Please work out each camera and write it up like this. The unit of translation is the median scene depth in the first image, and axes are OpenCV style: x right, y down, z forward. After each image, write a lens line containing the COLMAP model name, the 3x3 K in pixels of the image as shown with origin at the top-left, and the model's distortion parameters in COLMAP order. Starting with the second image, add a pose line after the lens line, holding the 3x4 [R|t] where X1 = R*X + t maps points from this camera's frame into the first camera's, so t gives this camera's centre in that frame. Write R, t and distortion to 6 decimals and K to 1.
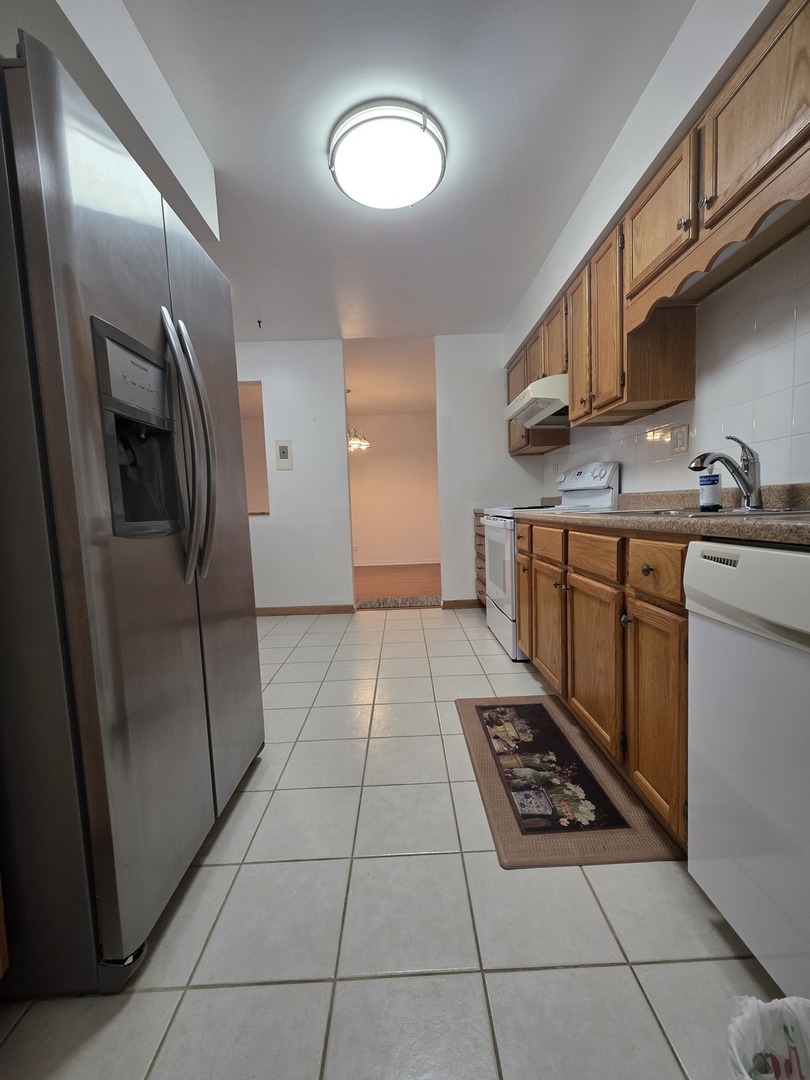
lens RADIAL K [[430.1, 0, 411.3], [0, 430.1, 540.1], [0, 0, 1]] dist [0.002591, 0.000673]
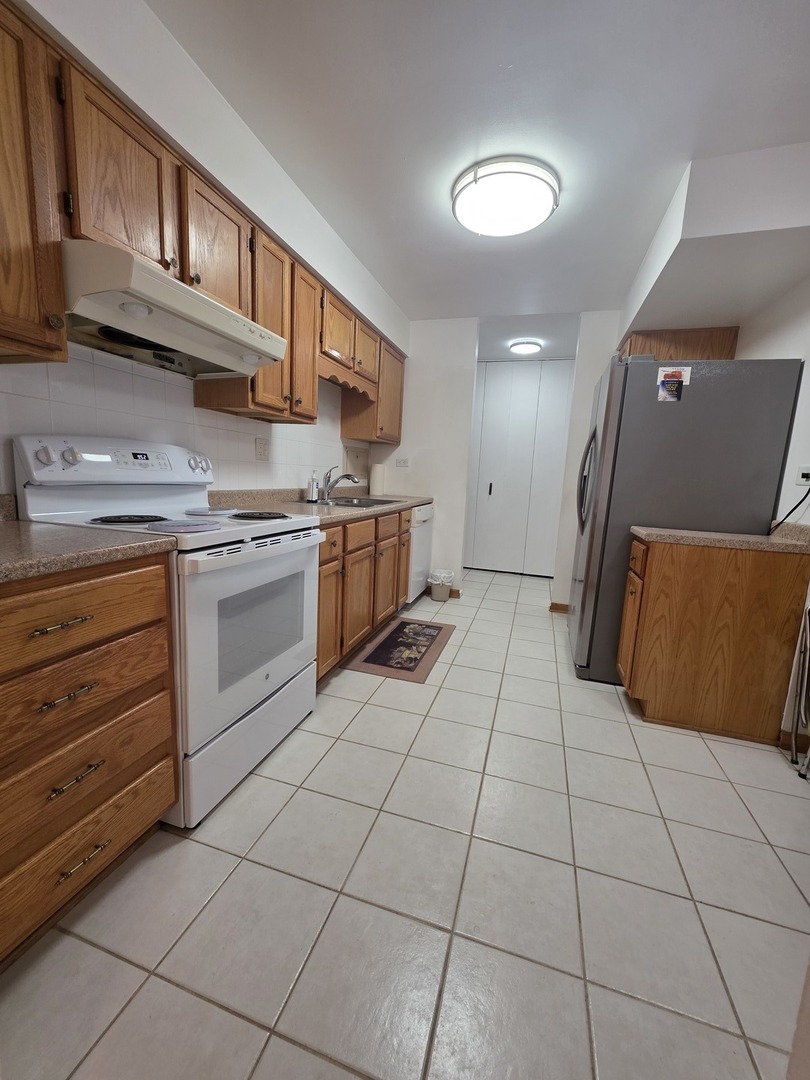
lens RADIAL K [[430.1, 0, 405.3], [0, 430.1, 539.9], [0, 0, 1]] dist [0.002591, 0.000673]
pose [[-0.948771, -0.059088, 0.310389, -0.248614], [0.008256, 0.977387, 0.211298, -0.313967], [-0.315855, 0.203036, -0.926829, 2.784739]]
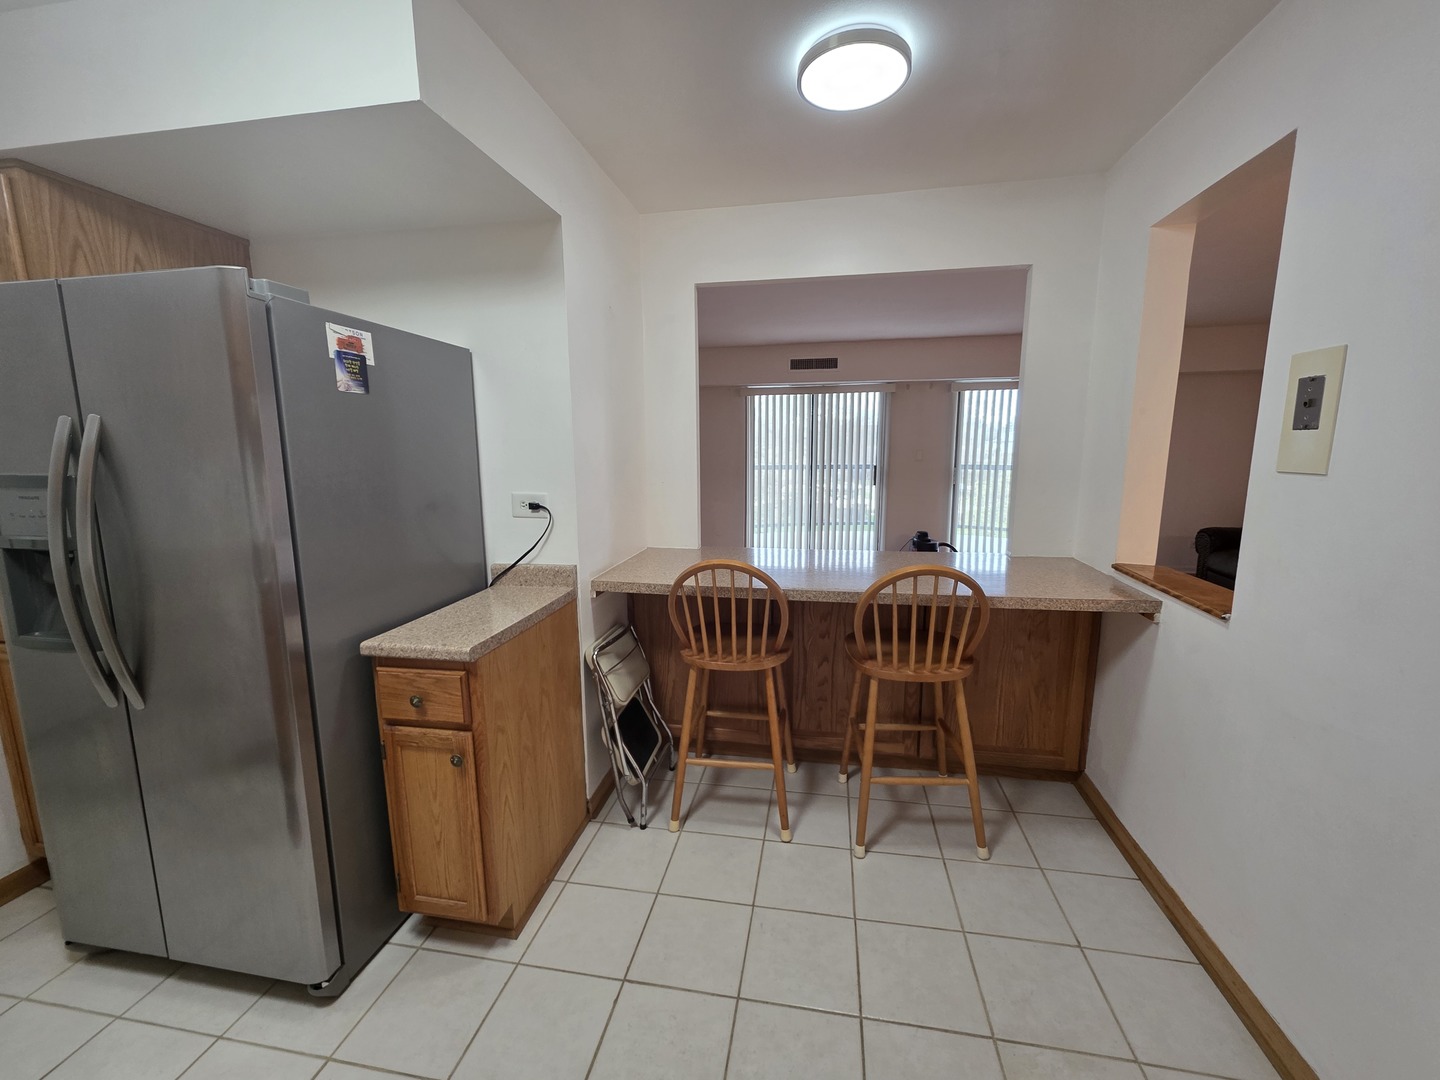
lens RADIAL K [[573.5, 0, 717.3], [0, 573.5, 533.7], [0, 0, 1]] dist [0.002591, 0.000673]
pose [[-0.206858, 0.189235, -0.959896, 0.258530], [-0.055367, 0.977280, 0.204594, -0.457129], [0.976803, 0.095468, -0.191681, 1.891696]]
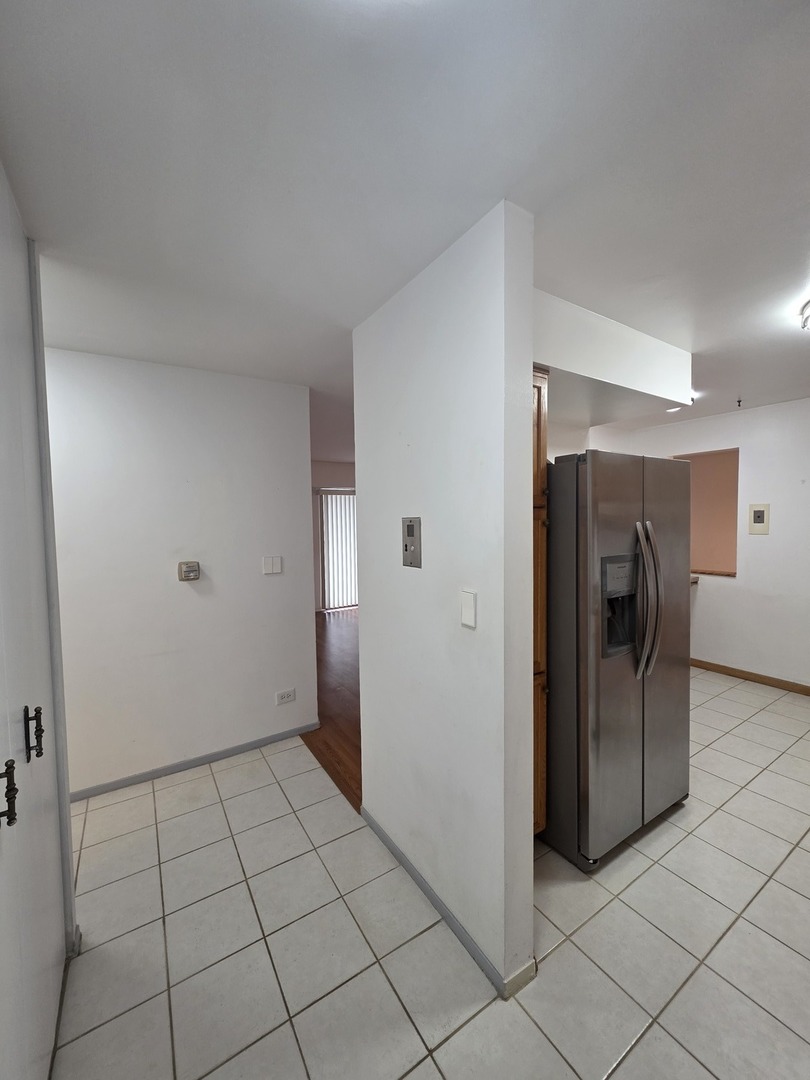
lens RADIAL K [[430.1, 0, 411.9], [0, 430.1, 546.2], [0, 0, 1]] dist [0.002591, 0.000673]
pose [[0.535085, 0.071252, -0.841788, 0.284421], [-0.070919, 0.996708, 0.039285, -0.303168], [0.841816, 0.038678, 0.538376, -0.489940]]
